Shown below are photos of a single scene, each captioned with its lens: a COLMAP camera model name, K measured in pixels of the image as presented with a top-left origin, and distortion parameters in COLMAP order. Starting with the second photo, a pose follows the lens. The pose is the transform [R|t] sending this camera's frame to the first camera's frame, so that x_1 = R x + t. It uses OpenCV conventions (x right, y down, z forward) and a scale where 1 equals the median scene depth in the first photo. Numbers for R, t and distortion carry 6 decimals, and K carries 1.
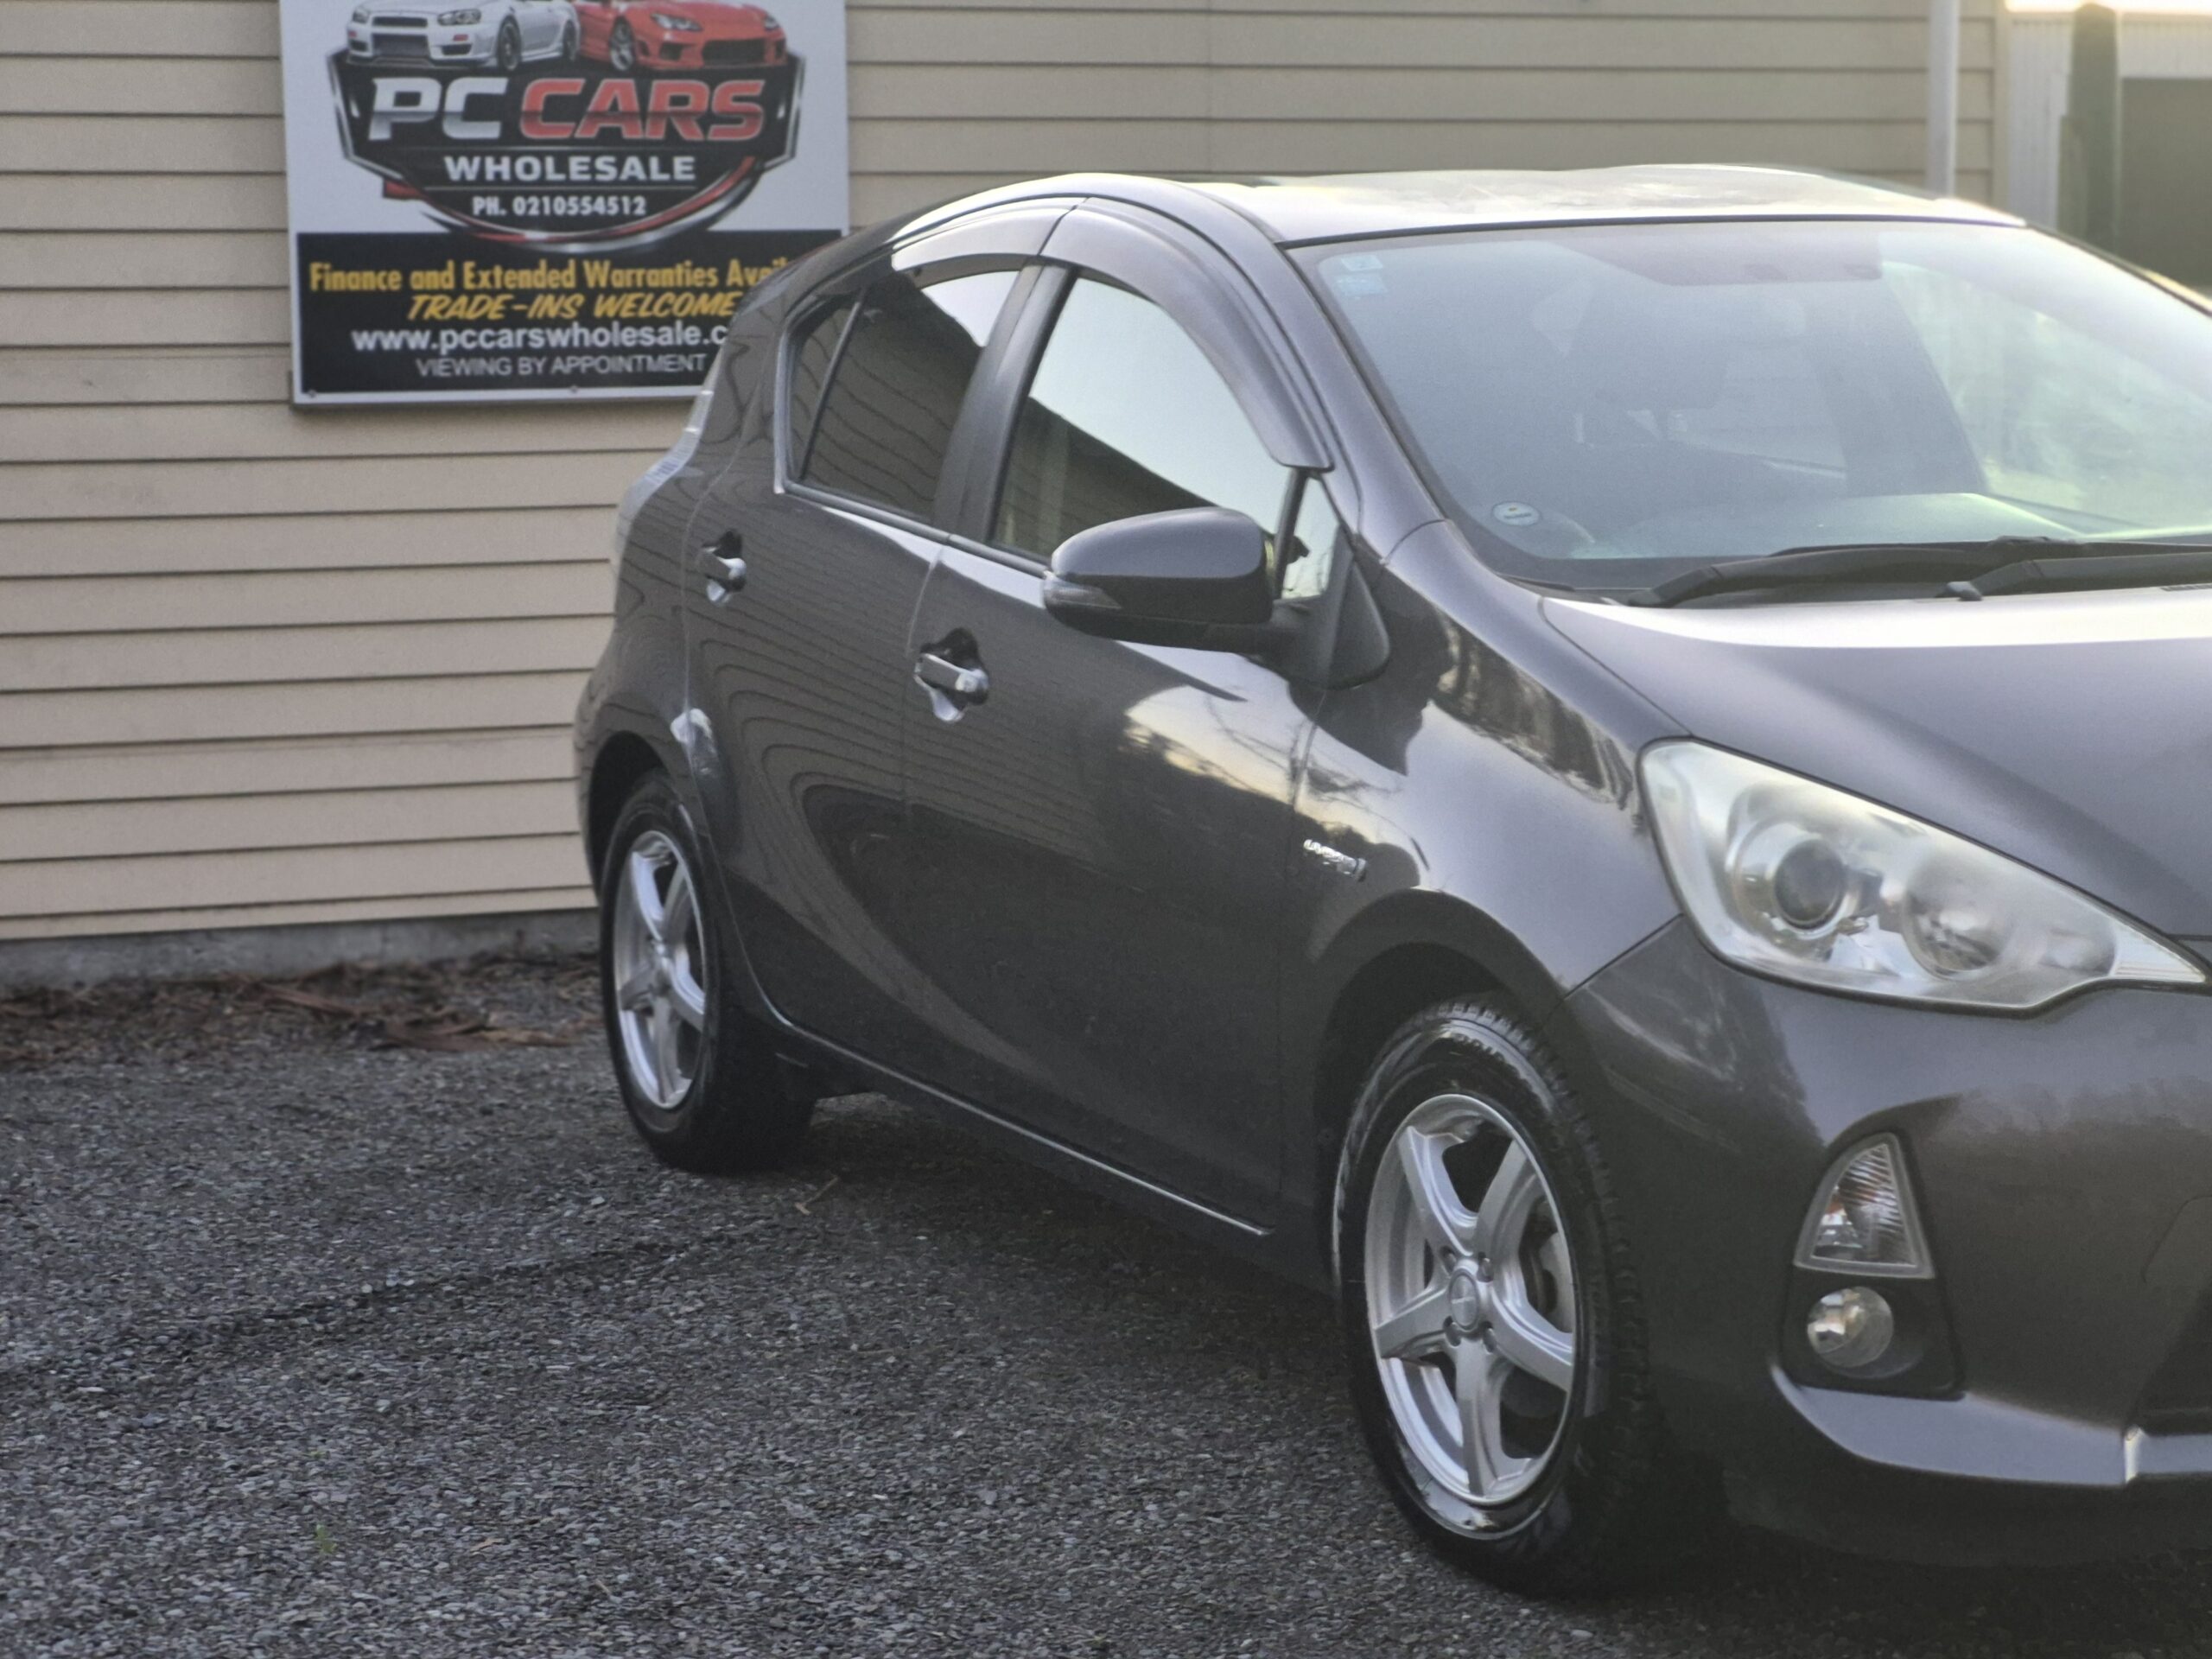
lens RADIAL K [[4777.0, 0, 1169.8], [0, 4777.0, 812.2], [0, 0, 1]] dist [0.070907, 0.000000]
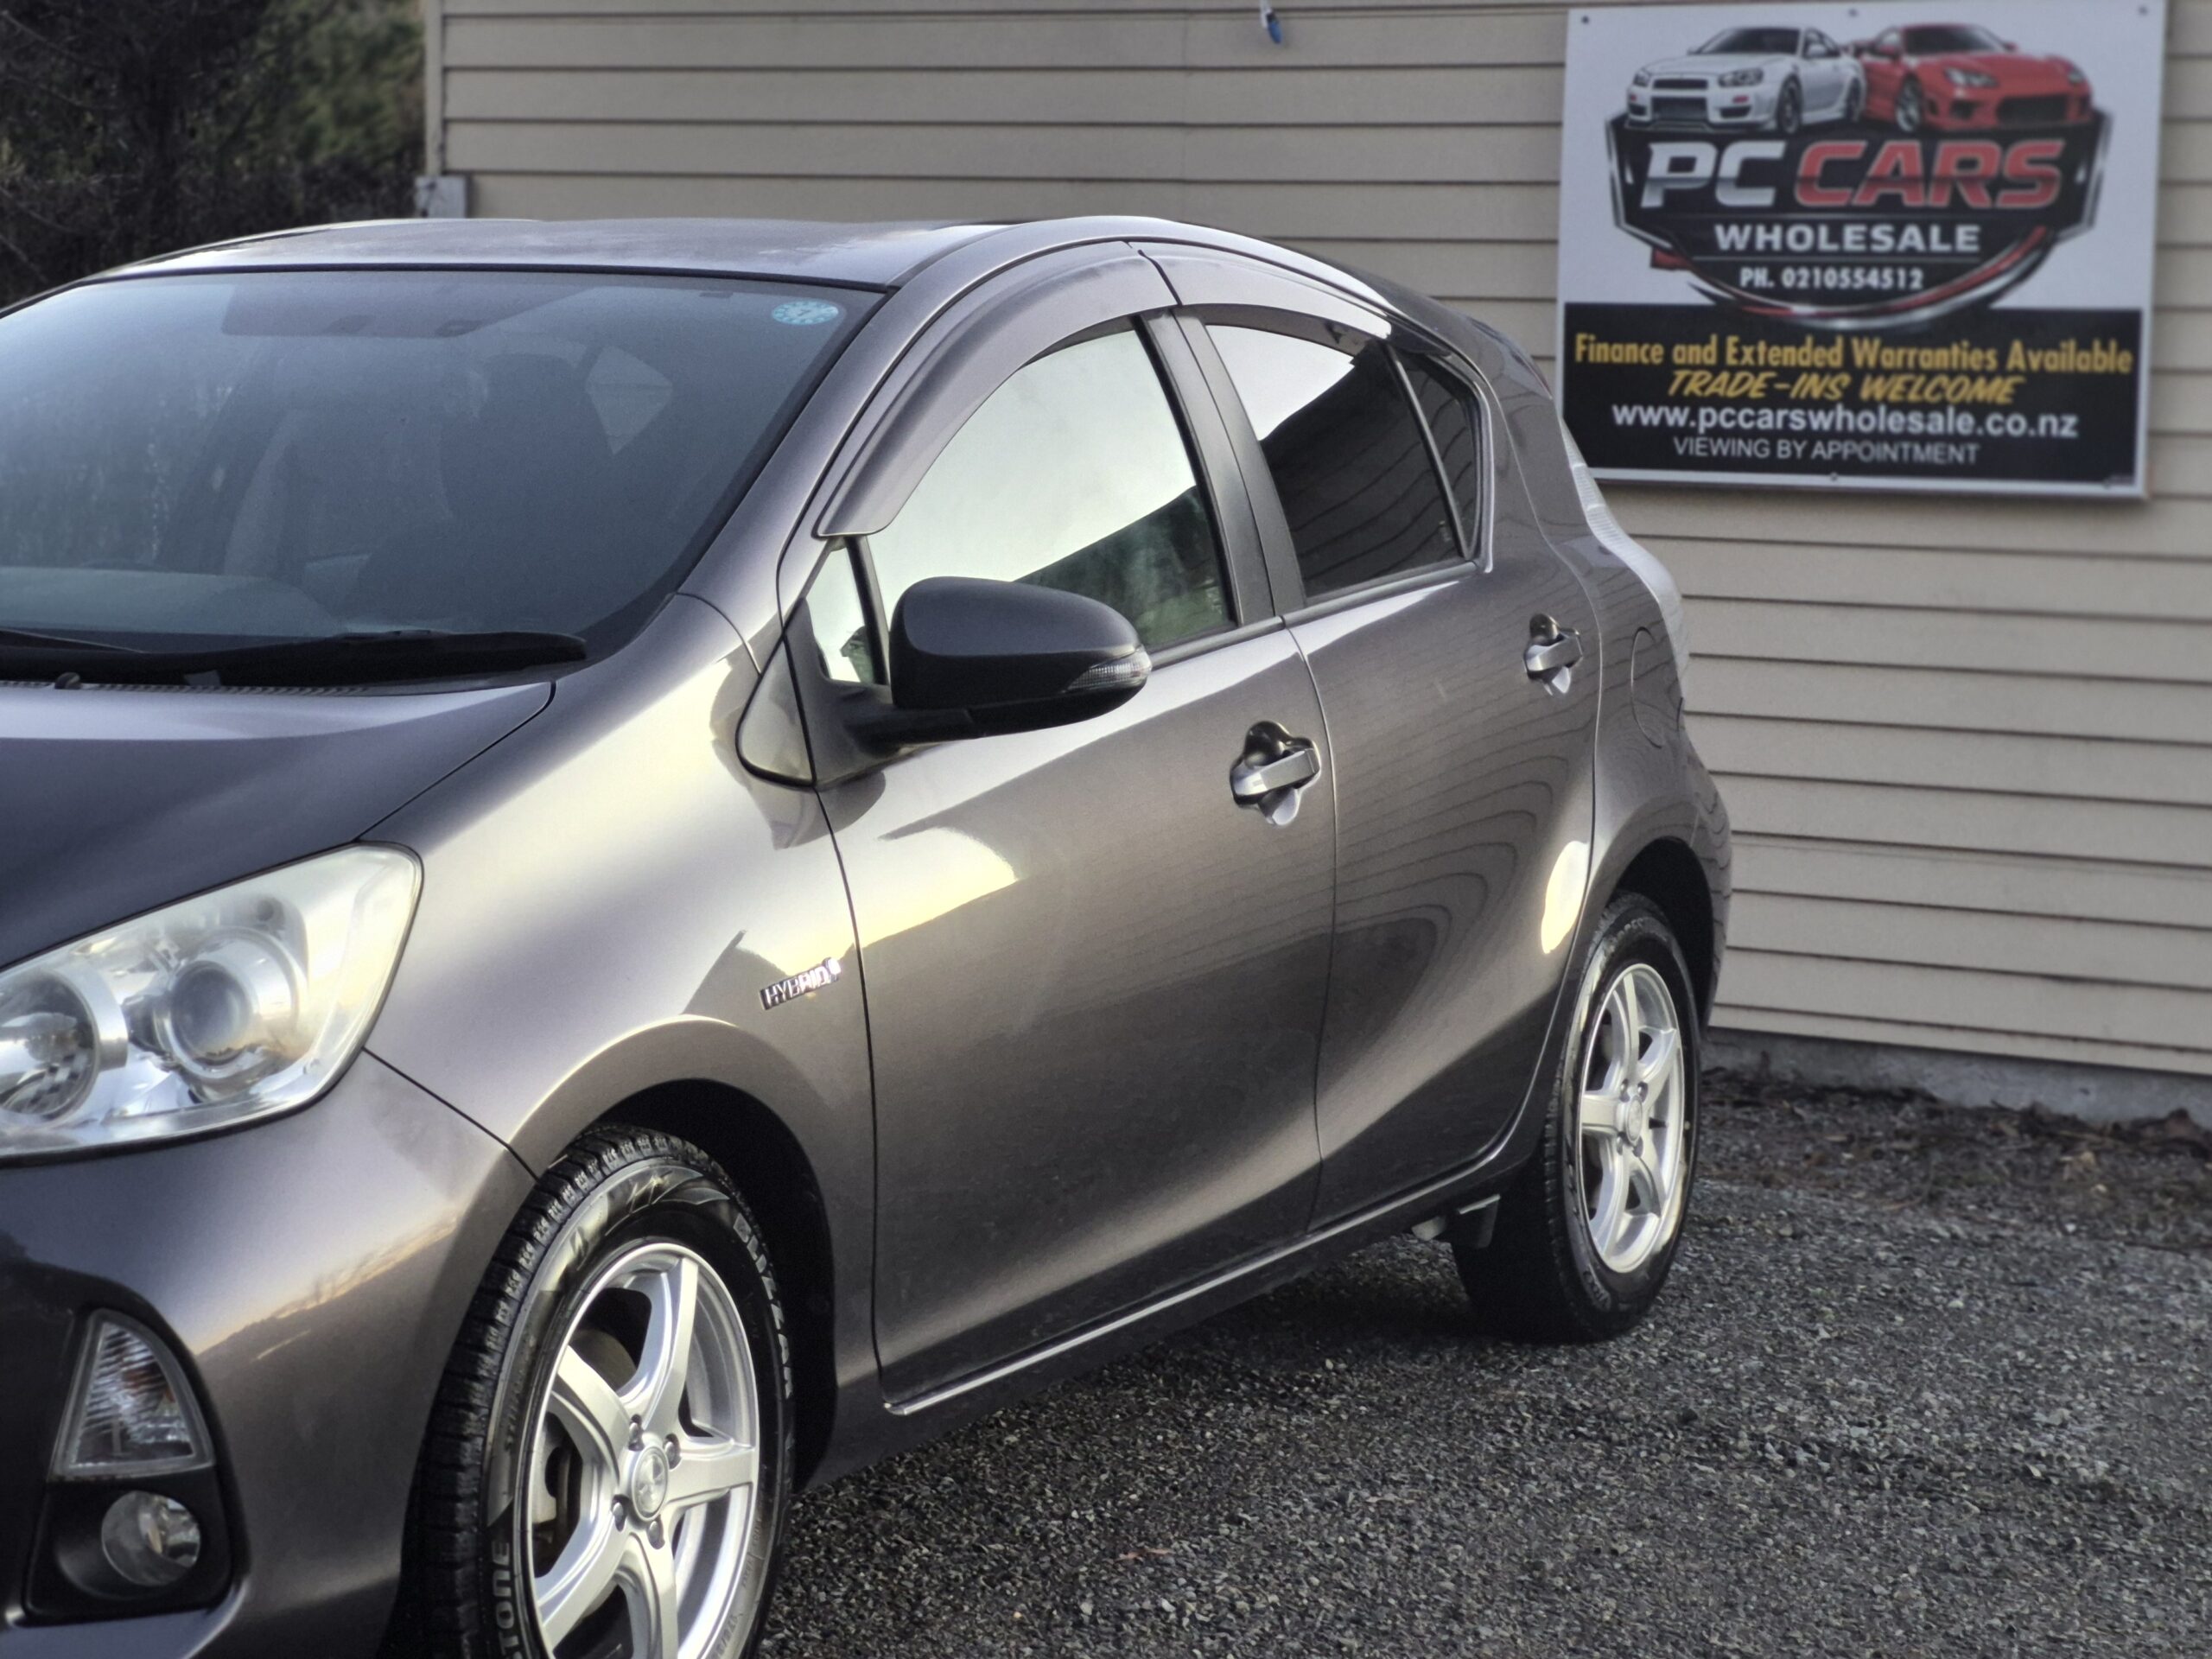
lens RADIAL K [[4777.0, 0, 1099.6], [0, 4777.0, 817.9], [0, 0, 1]] dist [0.070907, 0.000000]
pose [[0.634636, 0.100418, -0.766260, 0.507786], [-0.116069, 0.992661, 0.033956, -0.038374], [0.764046, 0.067389, 0.641633, 0.306865]]
